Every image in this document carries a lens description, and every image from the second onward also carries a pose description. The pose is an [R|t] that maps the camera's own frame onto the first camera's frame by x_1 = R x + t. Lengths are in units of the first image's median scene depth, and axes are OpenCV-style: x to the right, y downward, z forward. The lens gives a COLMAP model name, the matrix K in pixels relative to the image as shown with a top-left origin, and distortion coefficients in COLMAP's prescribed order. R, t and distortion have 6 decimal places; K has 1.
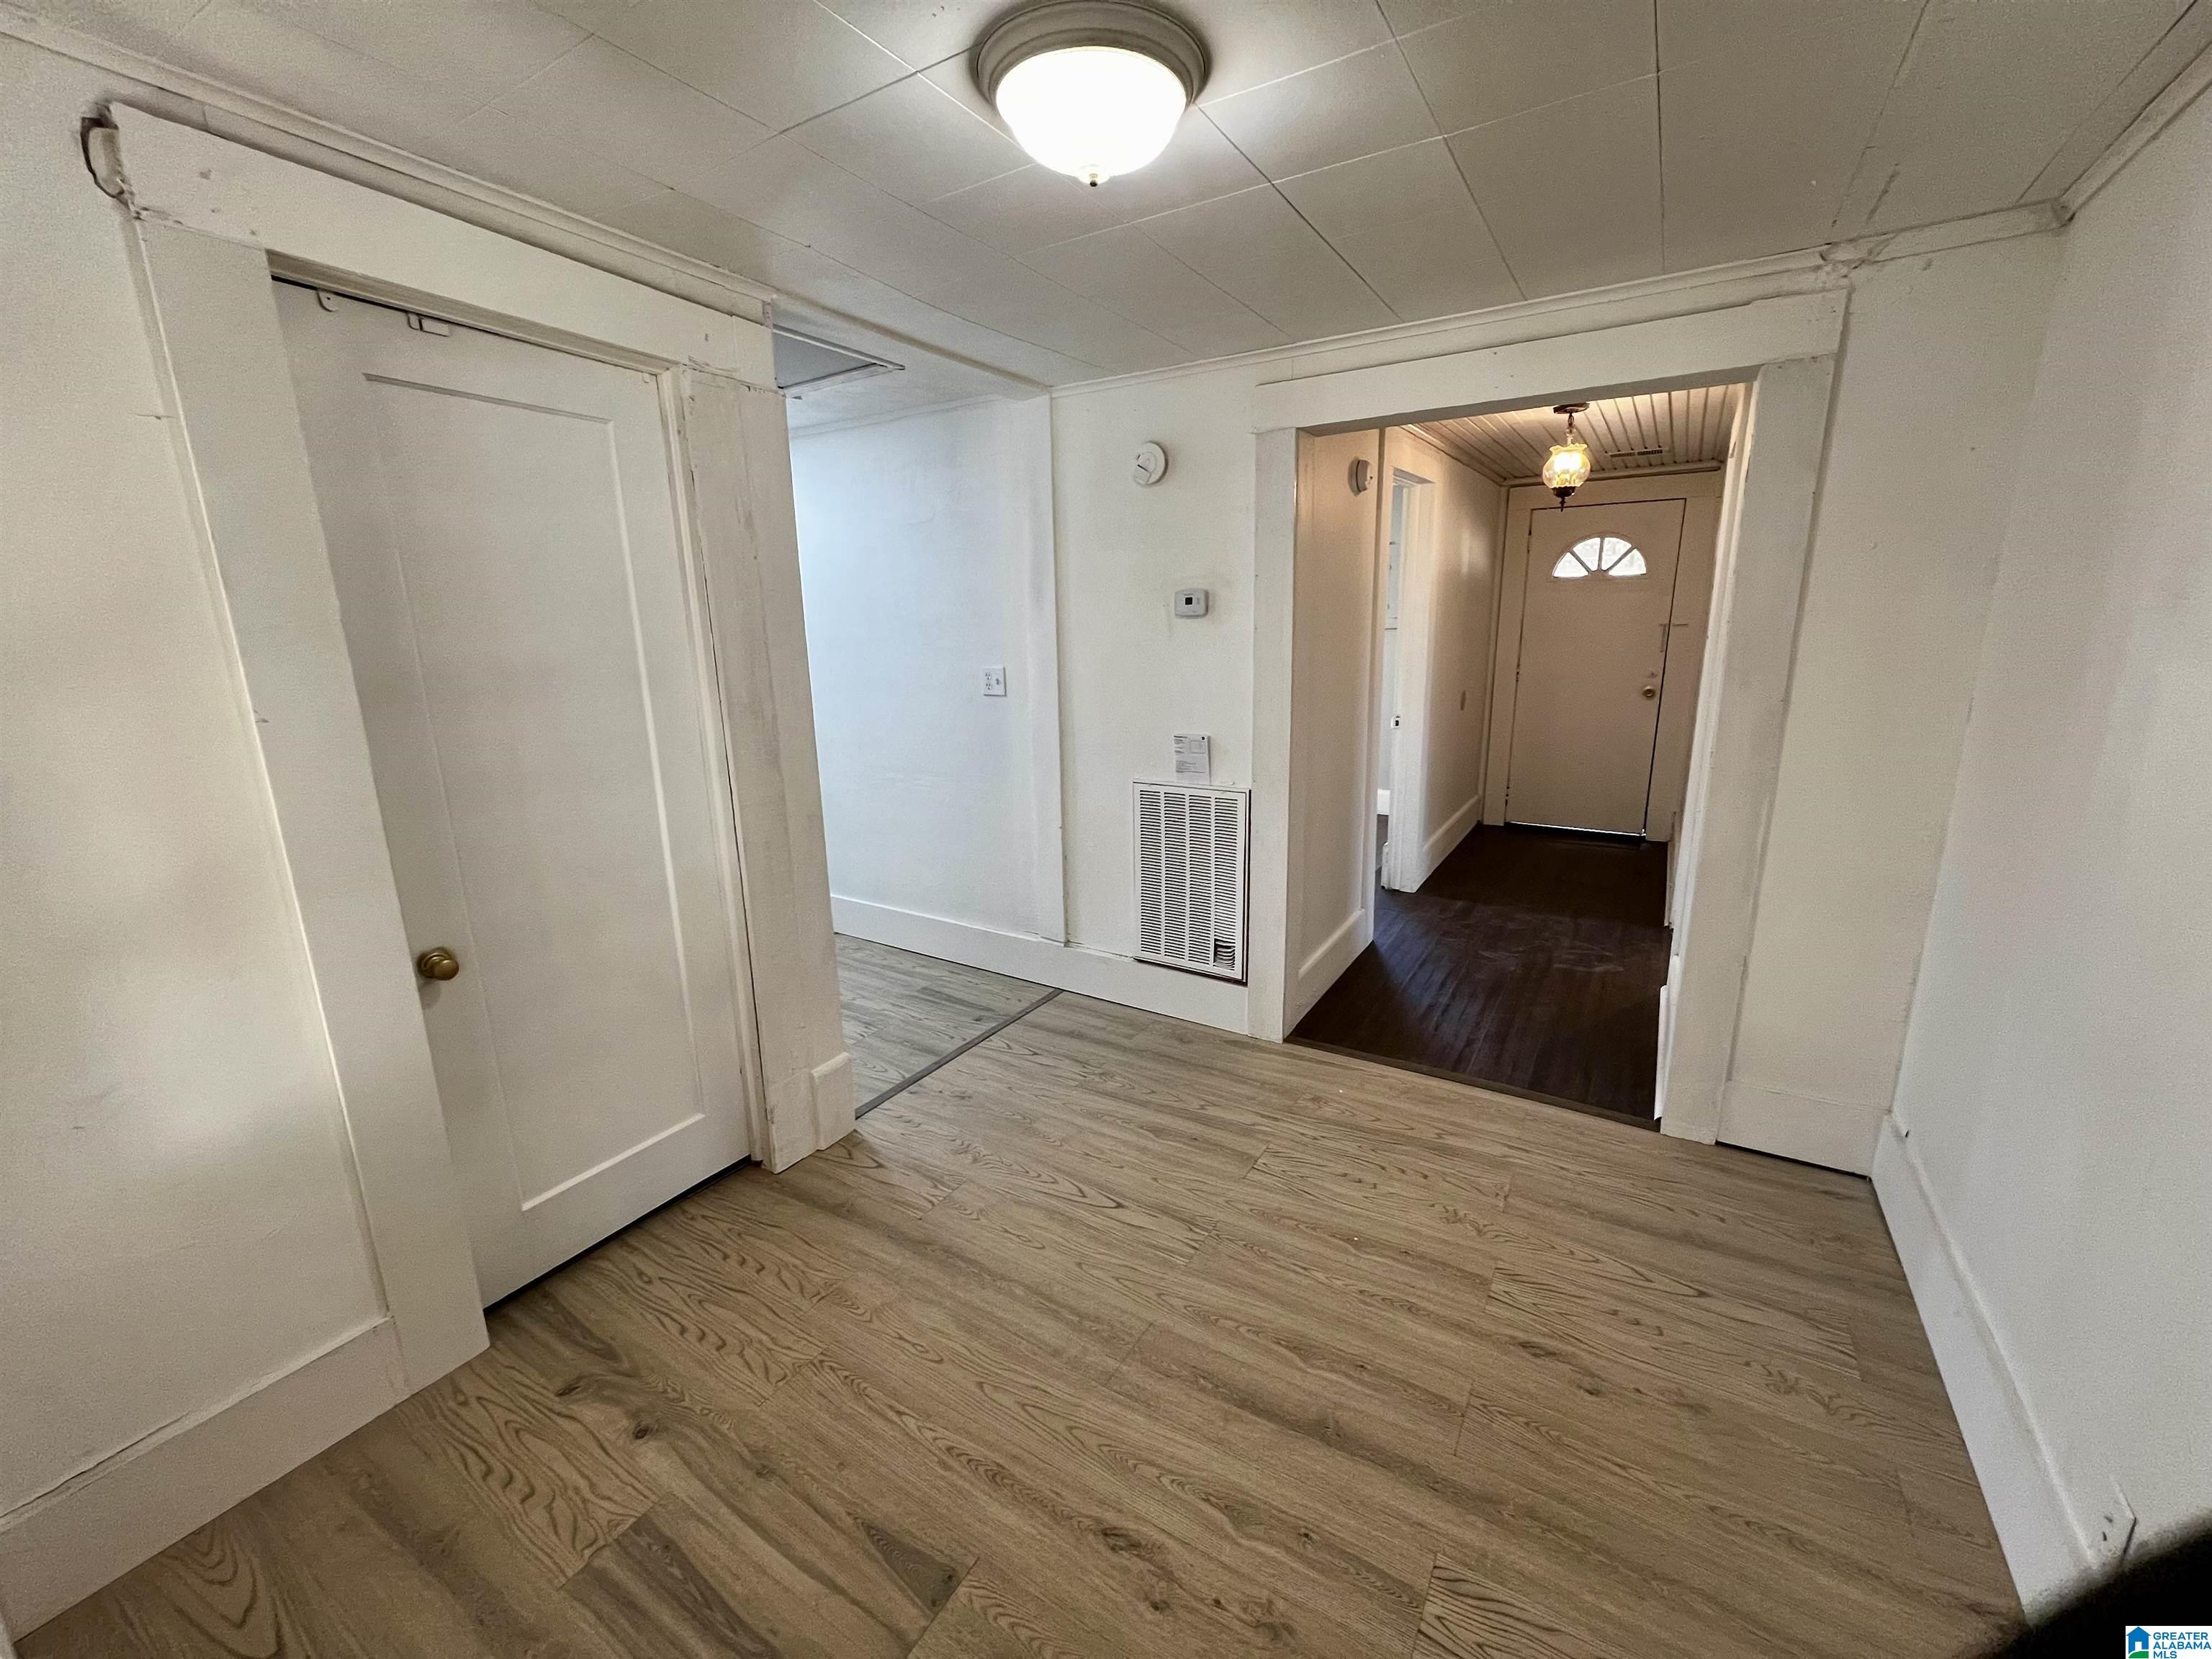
lens RADIAL K [[882.5, 0, 1104.8], [0, 882.5, 831.0], [0, 0, 1]] dist [-0.001360, -0.000206]
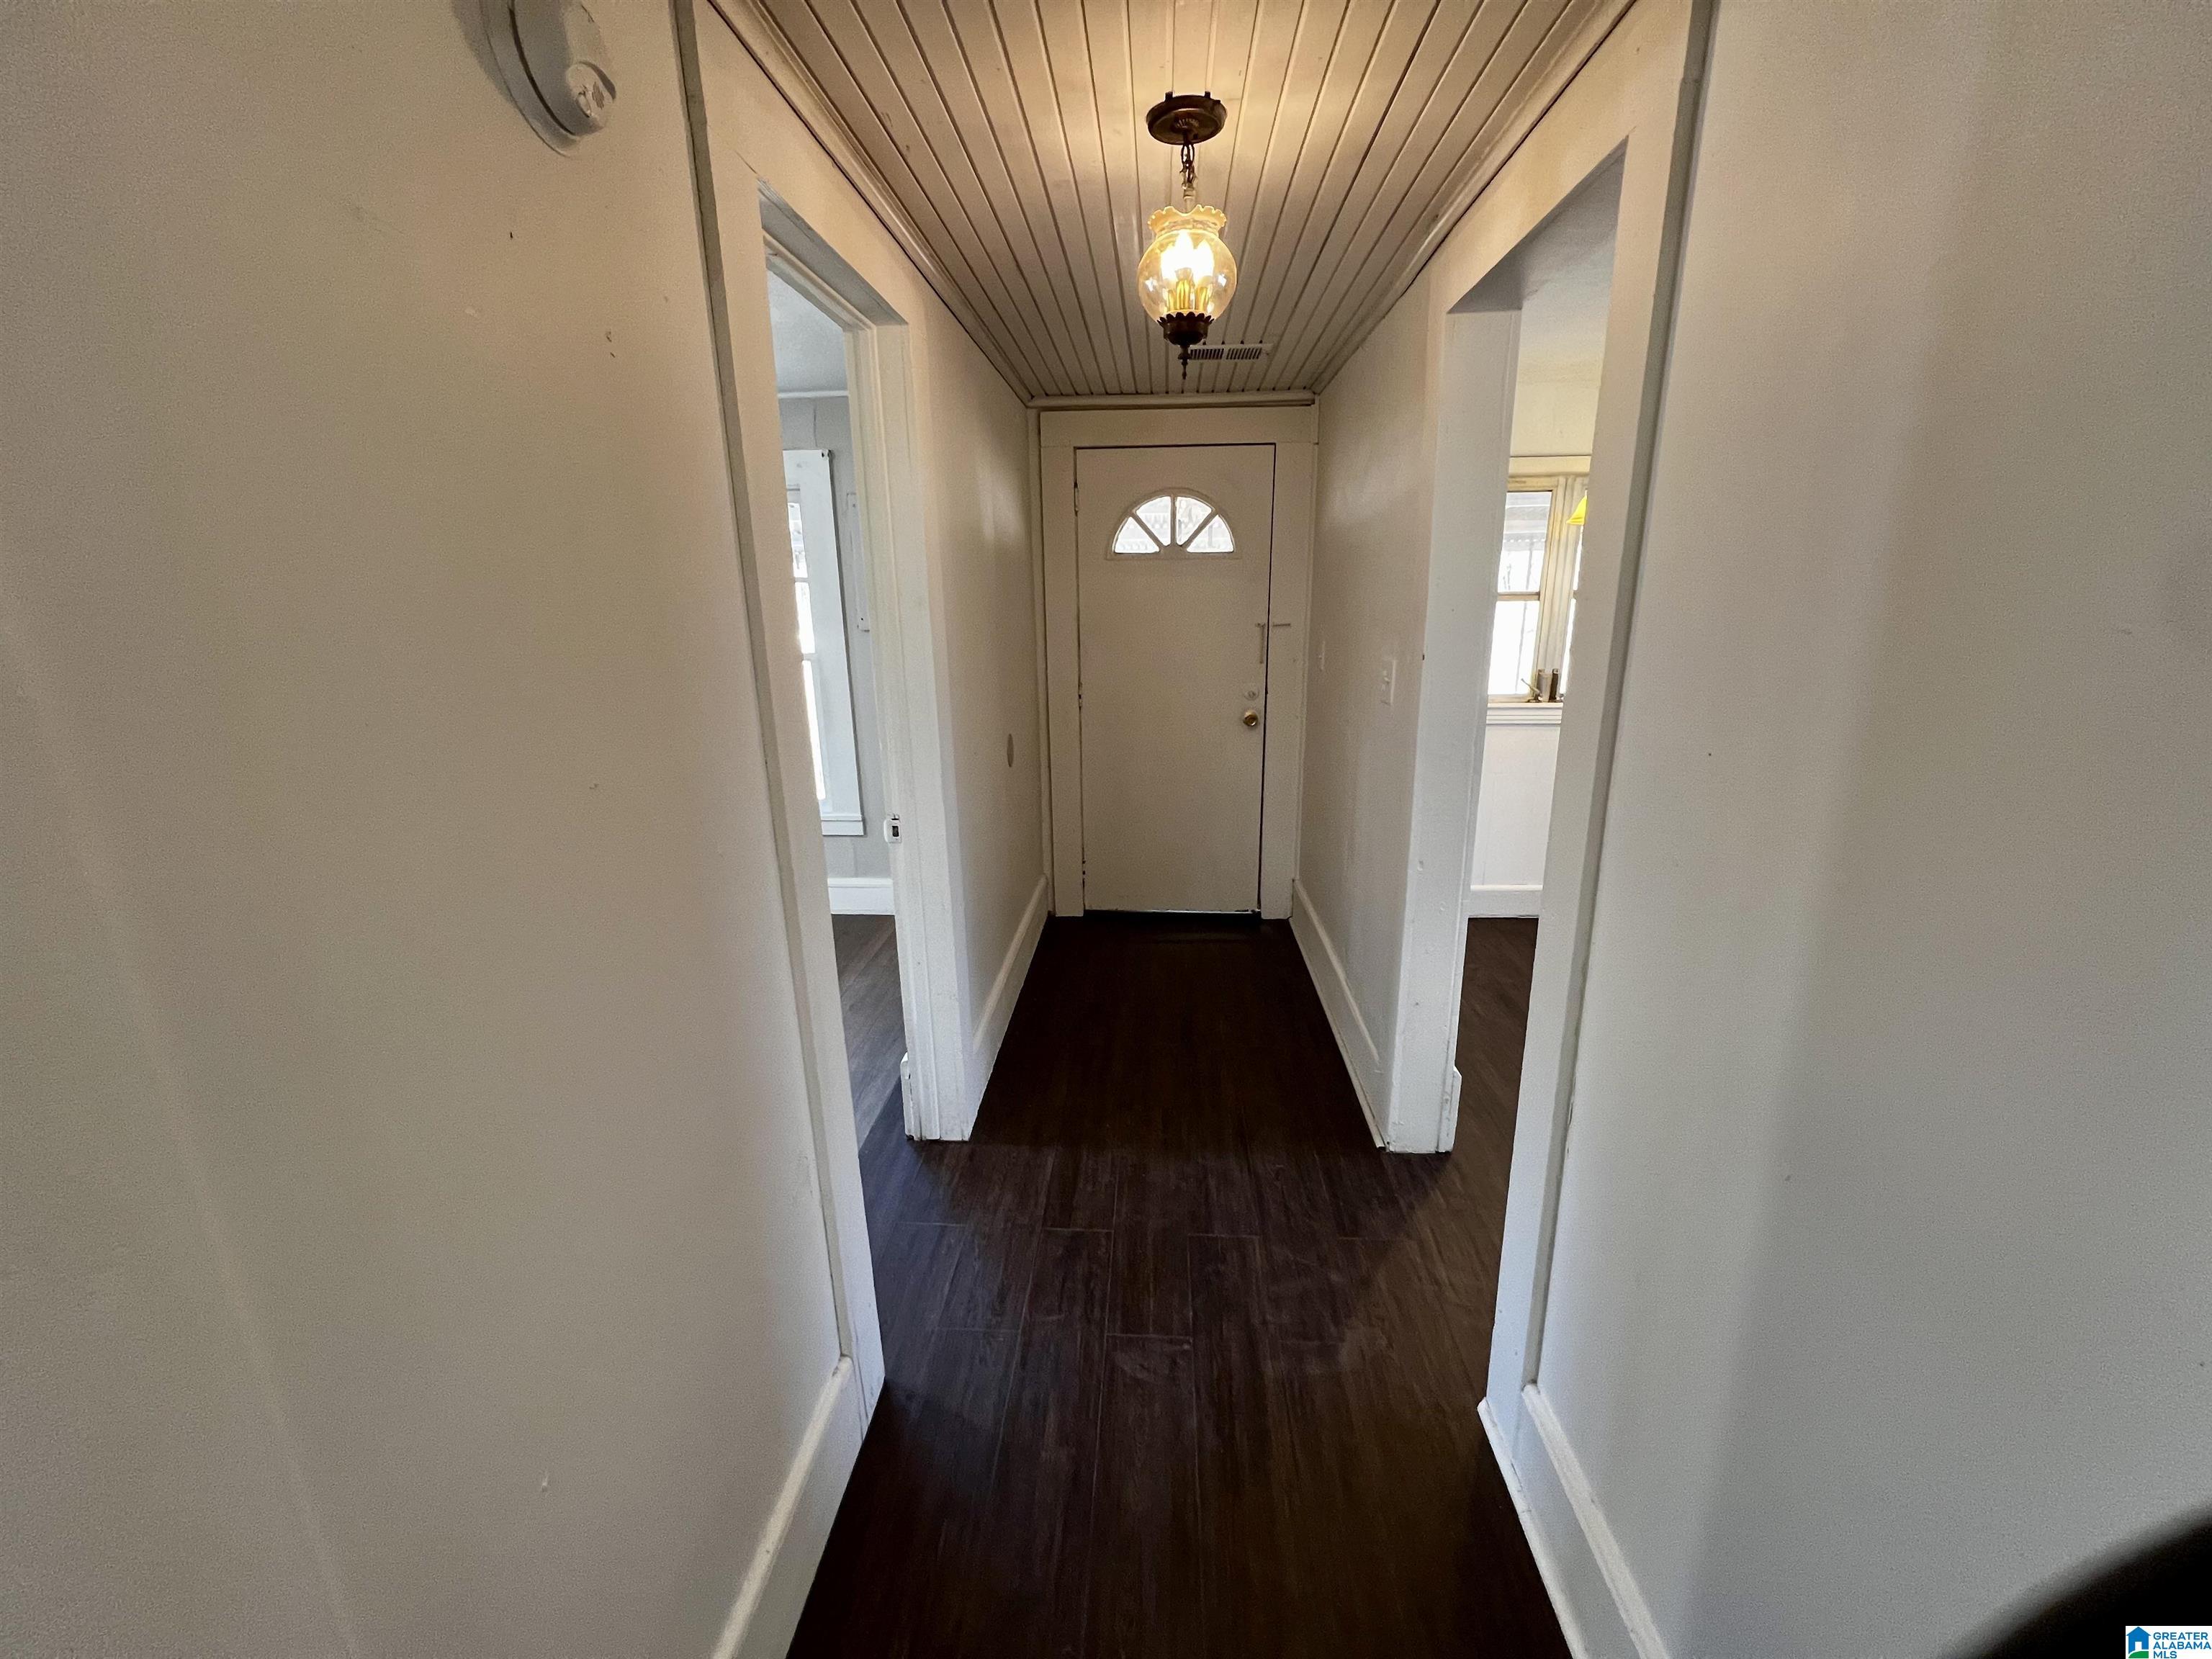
lens RADIAL K [[883.6, 0, 1105.8], [0, 883.6, 835.2], [0, 0, 1]] dist [-0.000648, -0.000478]
pose [[0.877420, -0.113528, 0.466095, 0.173530], [0.106437, 0.993448, 0.041611, -0.108448], [-0.467766, 0.013099, 0.883755, 0.432667]]
